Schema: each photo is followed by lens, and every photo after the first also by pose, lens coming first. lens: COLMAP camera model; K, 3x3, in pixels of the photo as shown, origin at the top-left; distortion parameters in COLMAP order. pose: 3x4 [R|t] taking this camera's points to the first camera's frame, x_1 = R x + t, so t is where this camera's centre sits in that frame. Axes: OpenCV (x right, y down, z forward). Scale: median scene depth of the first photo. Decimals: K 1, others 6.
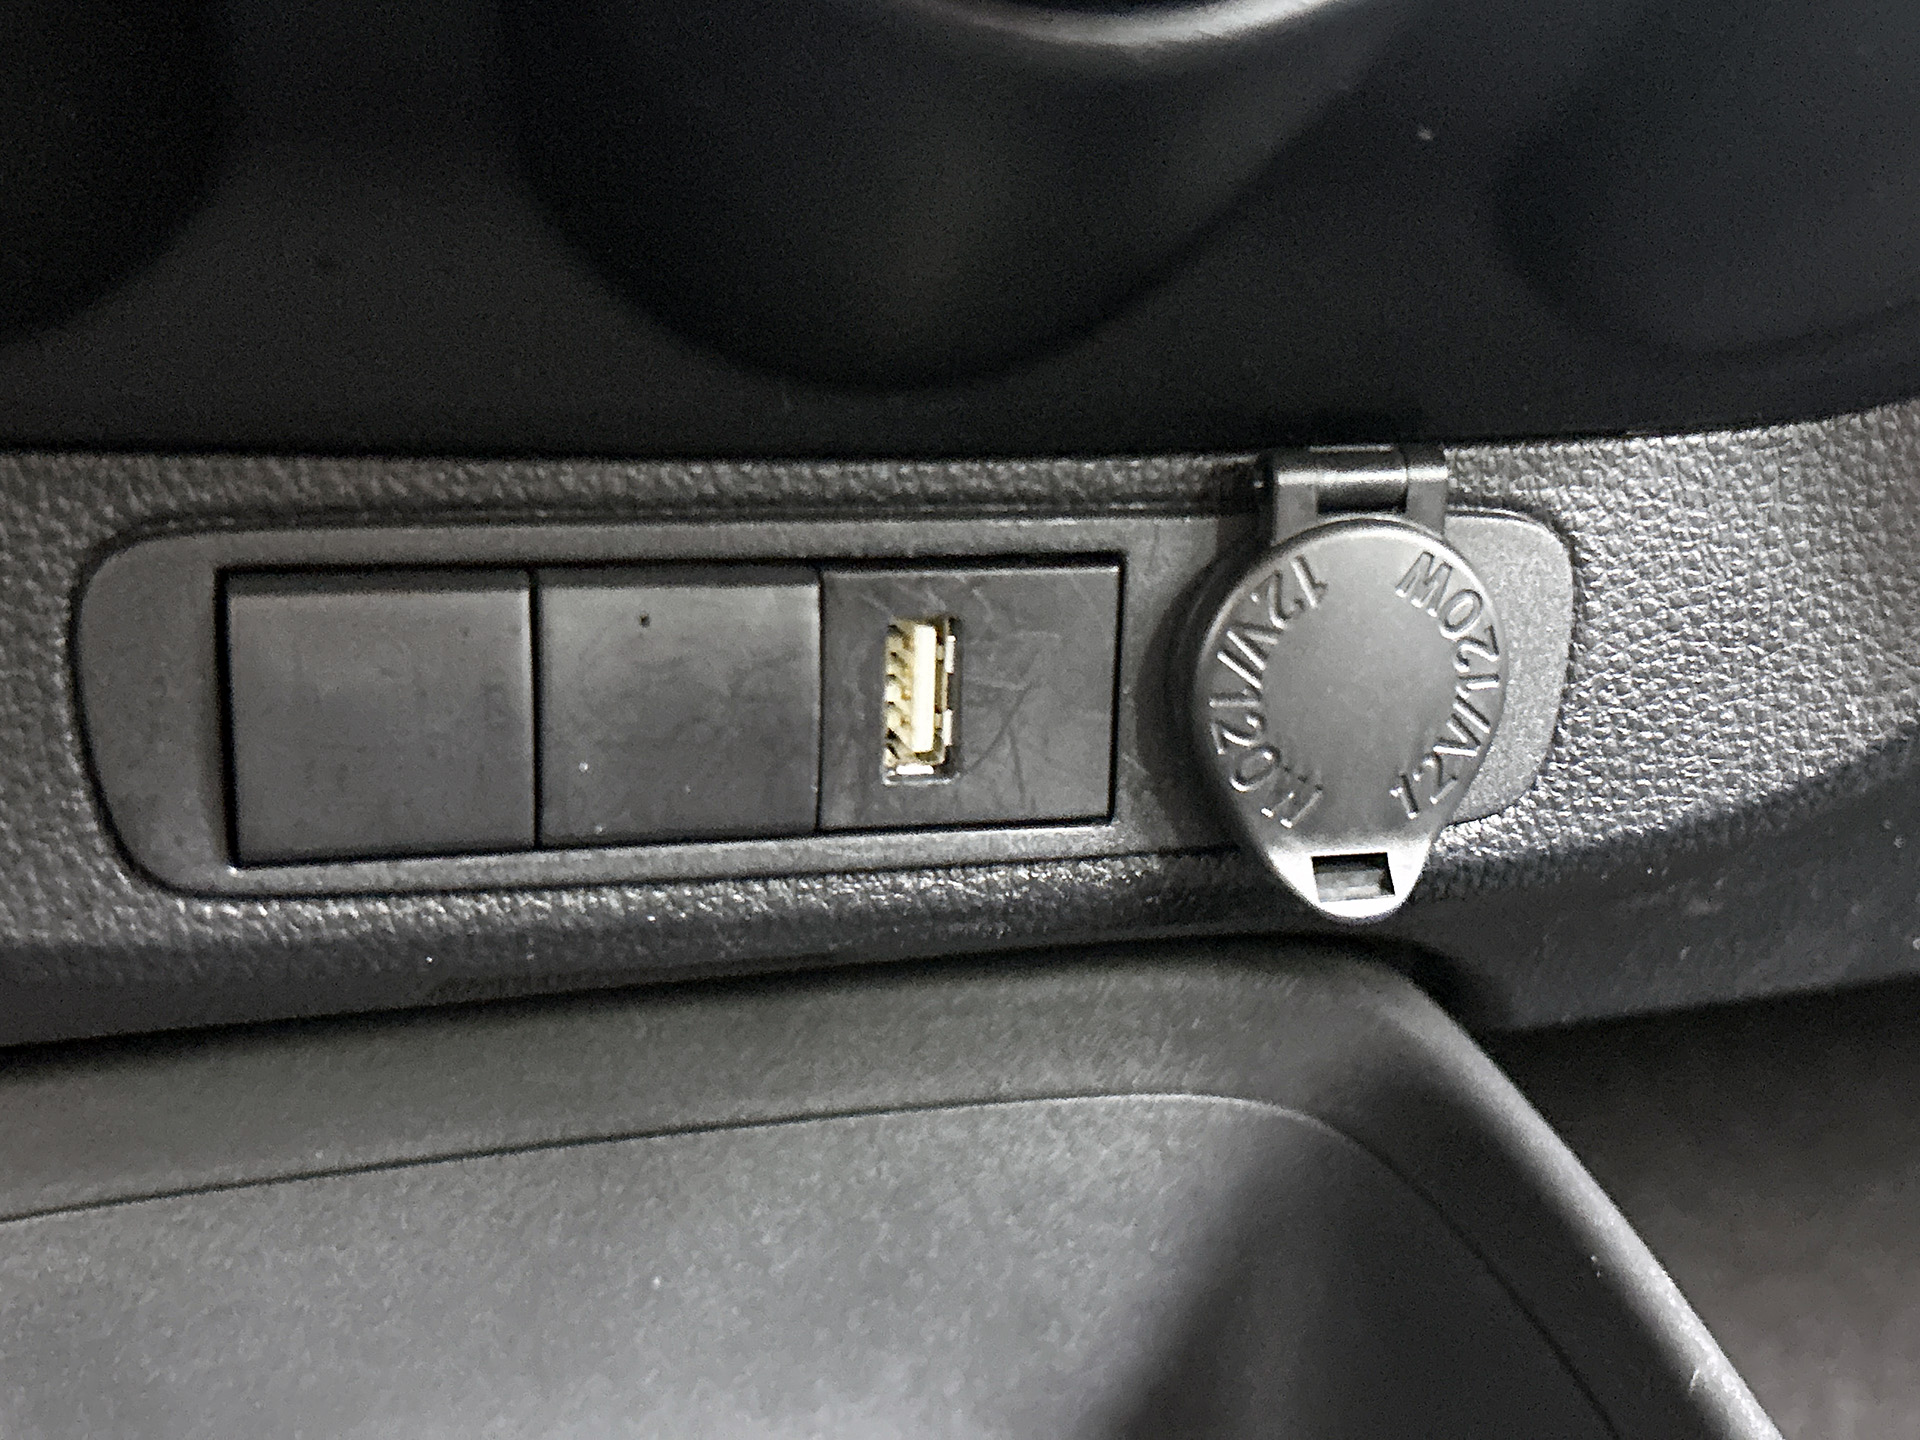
lens RADIAL K [[2261.9, 0, 963.3], [0, 2261.9, 717.5], [0, 0, 1]] dist [0.011024, 0.000000]
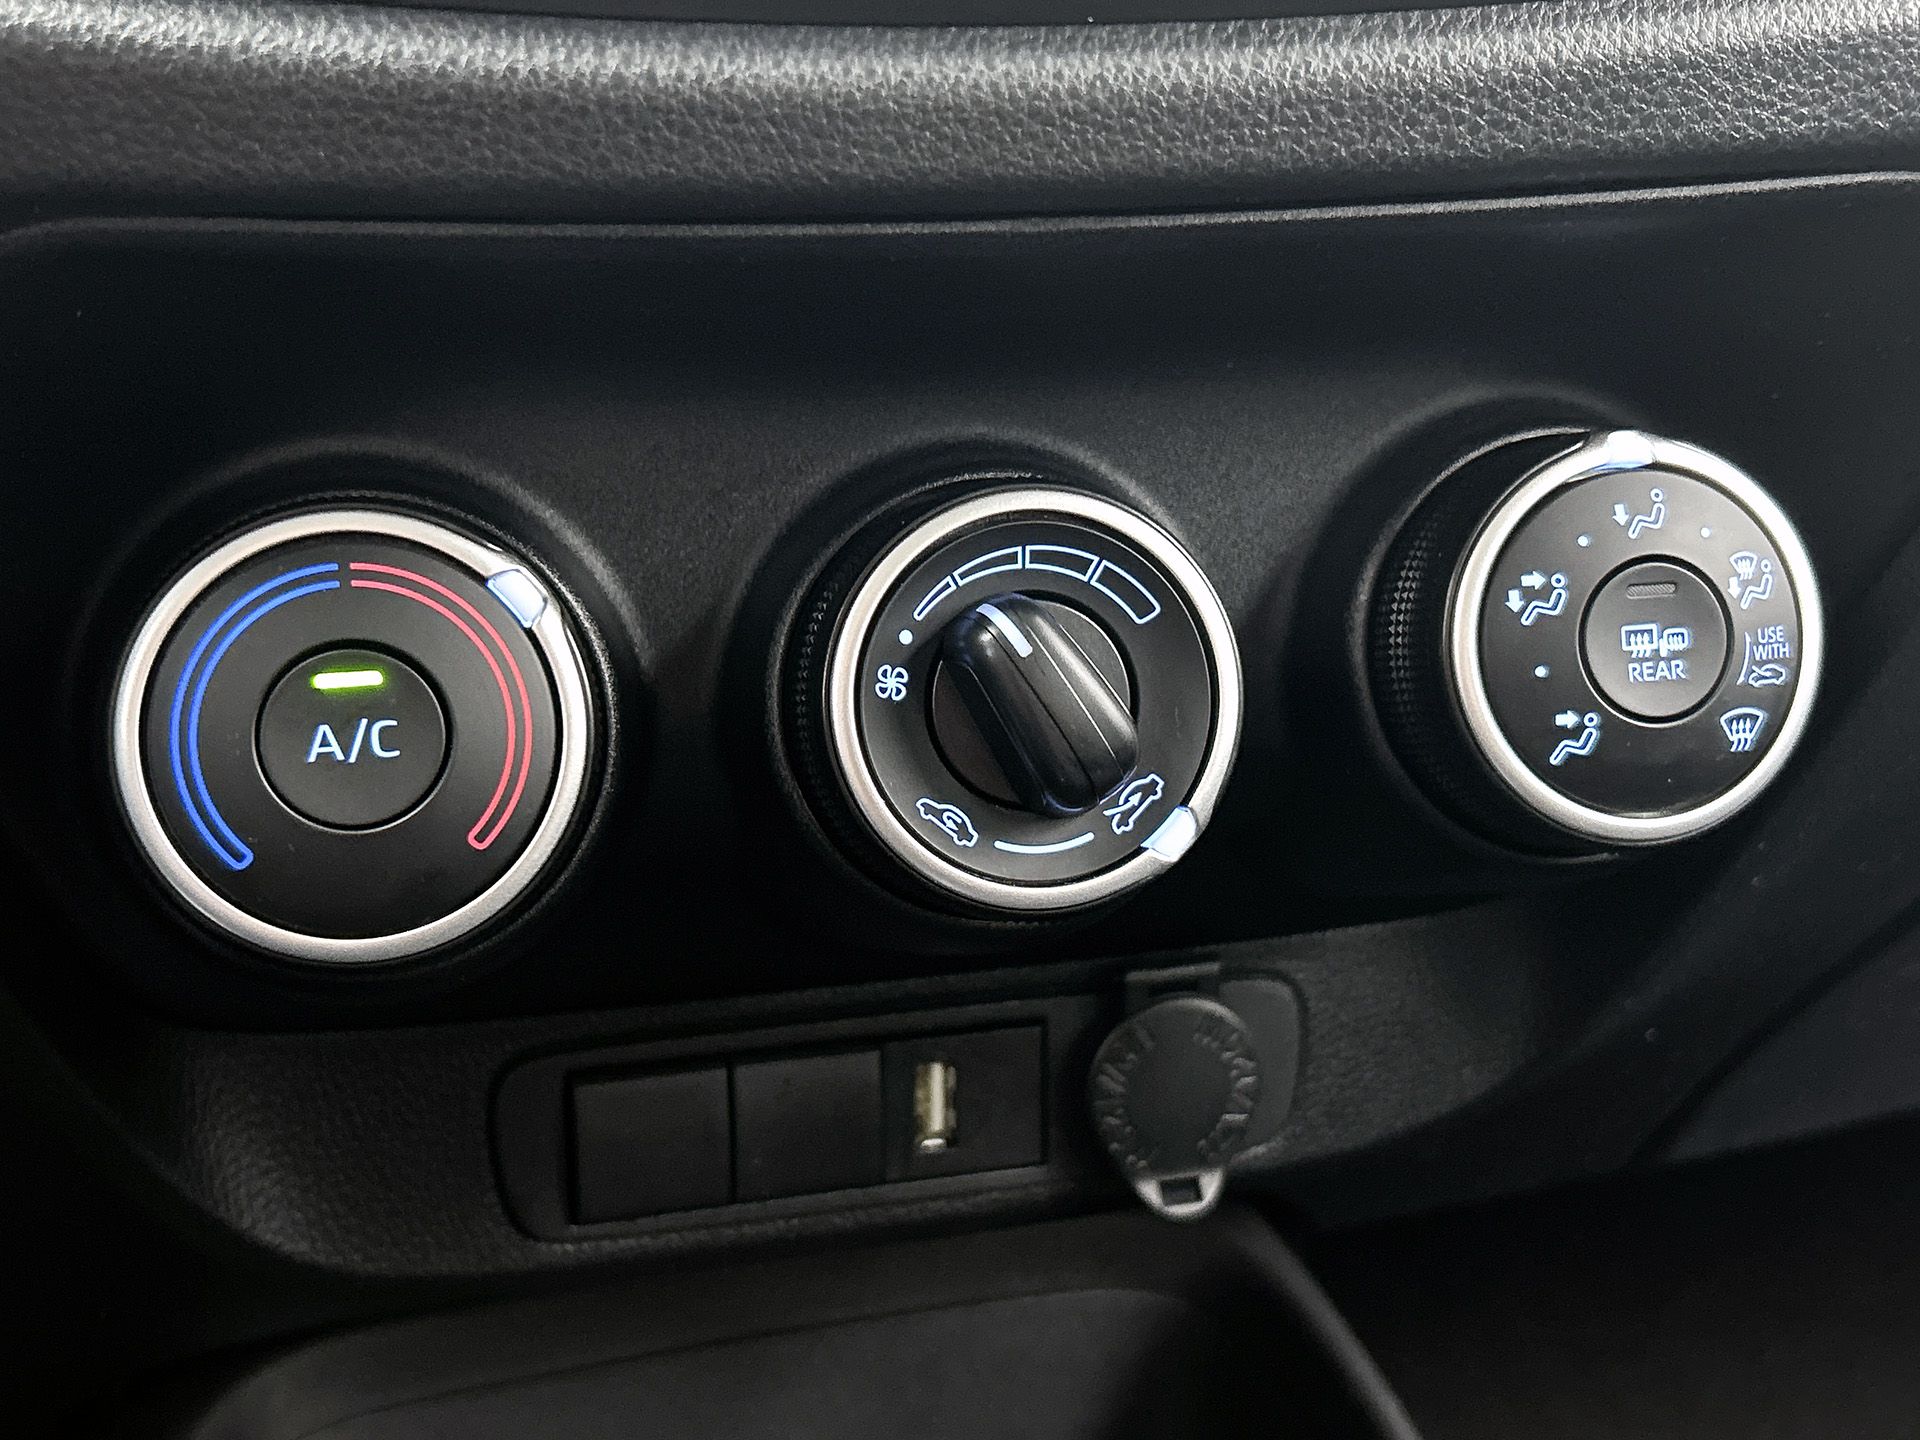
lens RADIAL K [[2261.9, 0, 972.9], [0, 2261.9, 717.6], [0, 0, 1]] dist [0.011024, 0.000000]
pose [[0.998680, -0.044512, 0.025620, -0.022198], [0.045707, 0.997794, -0.048143, -0.229207], [-0.023421, 0.049250, 0.998512, -0.822219]]
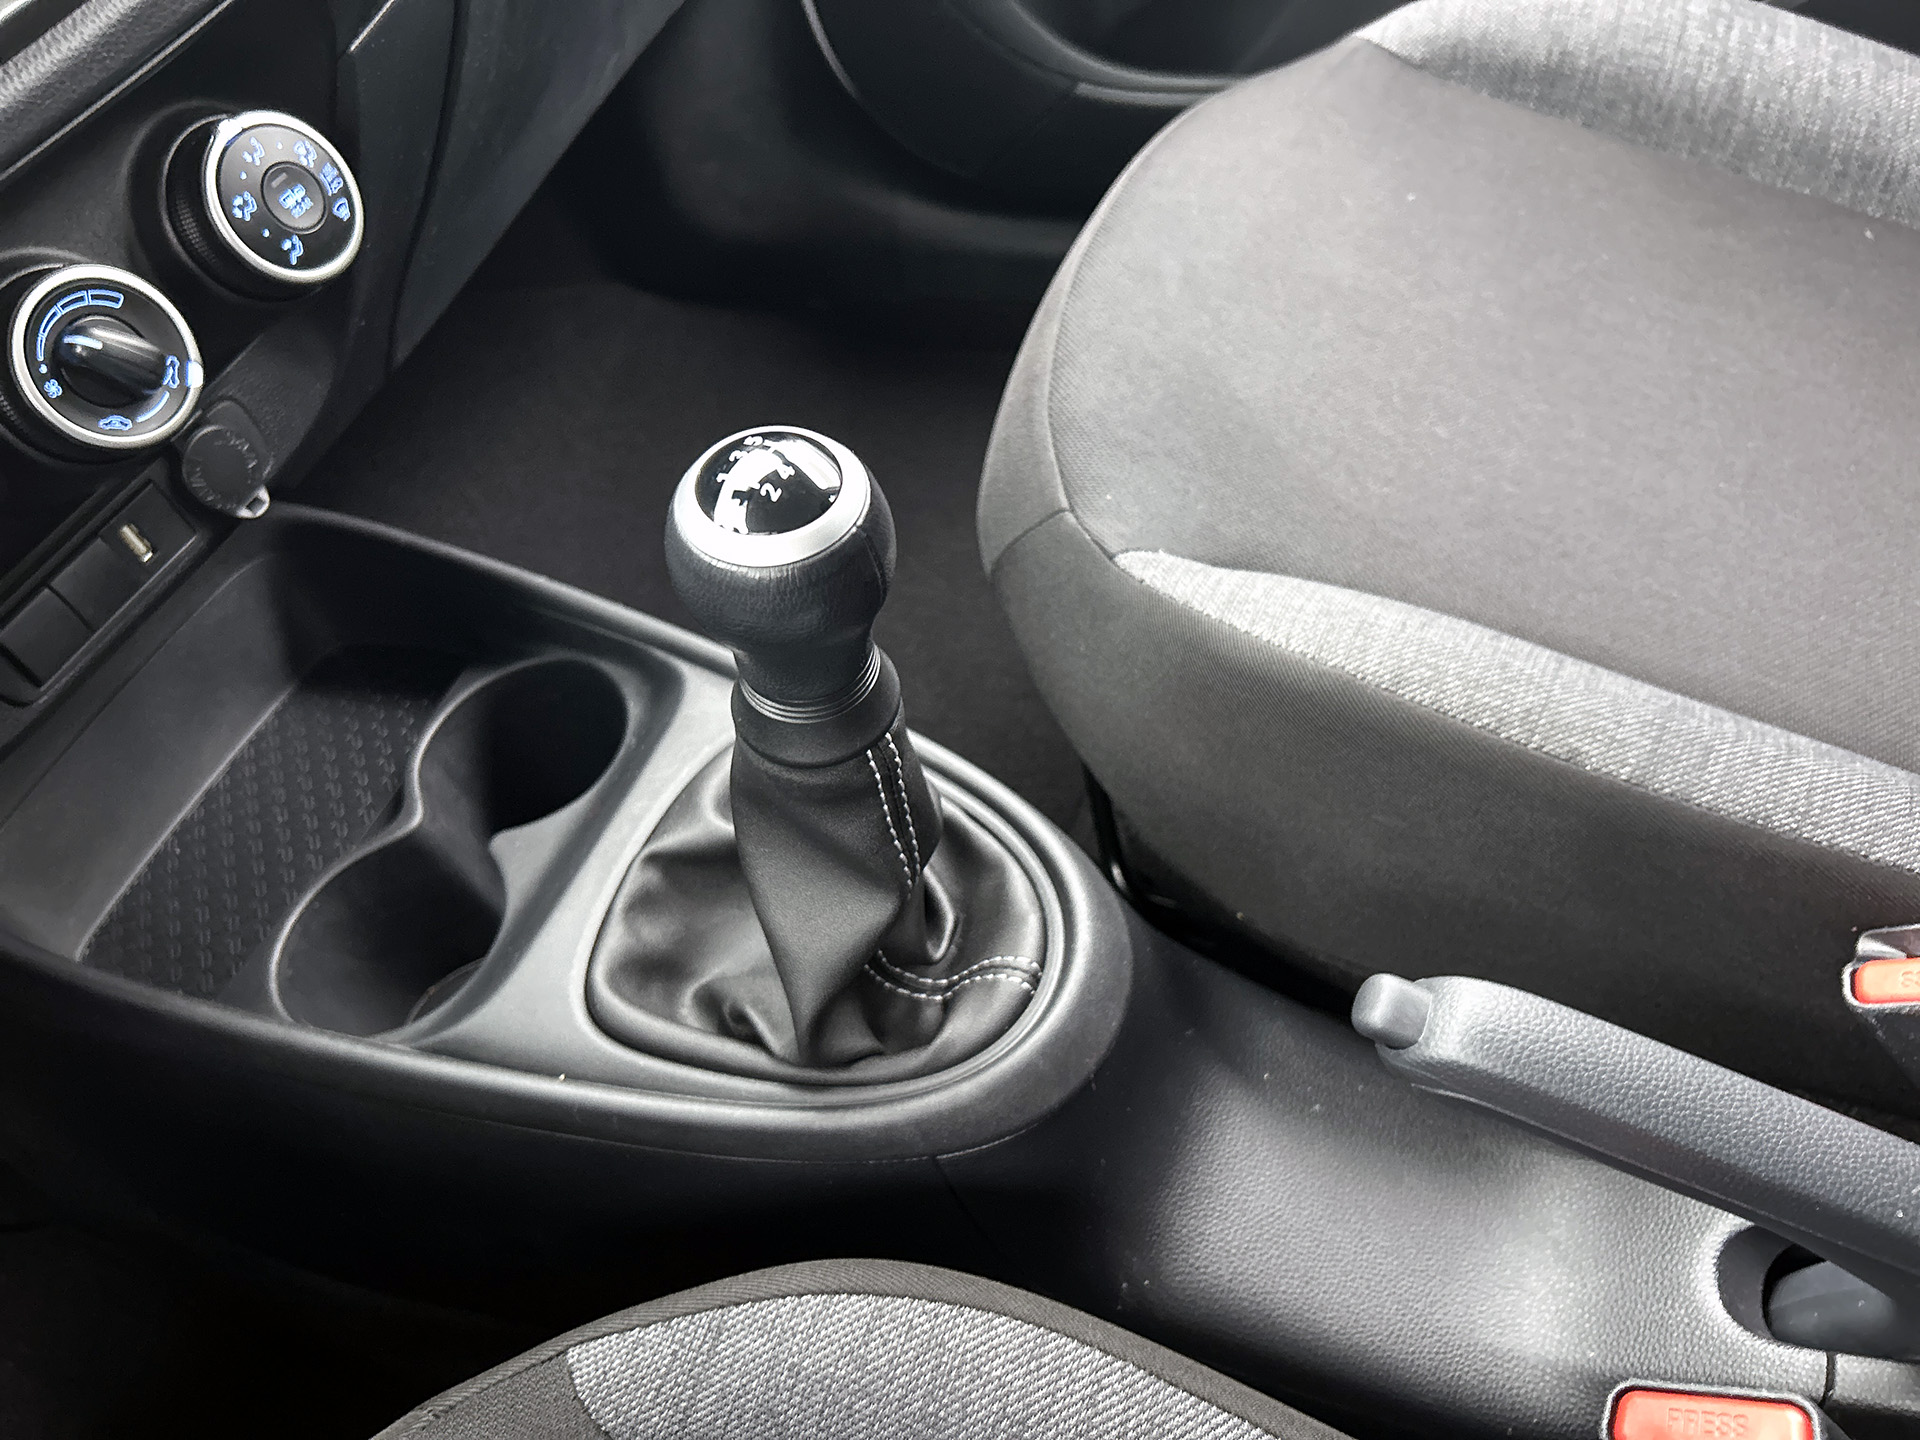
lens RADIAL K [[1492.6, 0, 969.6], [0, 1492.6, 713.2], [0, 0, 1]] dist [0.010079, 0.003167]
pose [[0.571991, -0.708021, 0.414163, -0.478024], [0.472890, 0.697201, 0.538782, -0.515488], [-0.670224, -0.112325, 0.733609, -1.899533]]
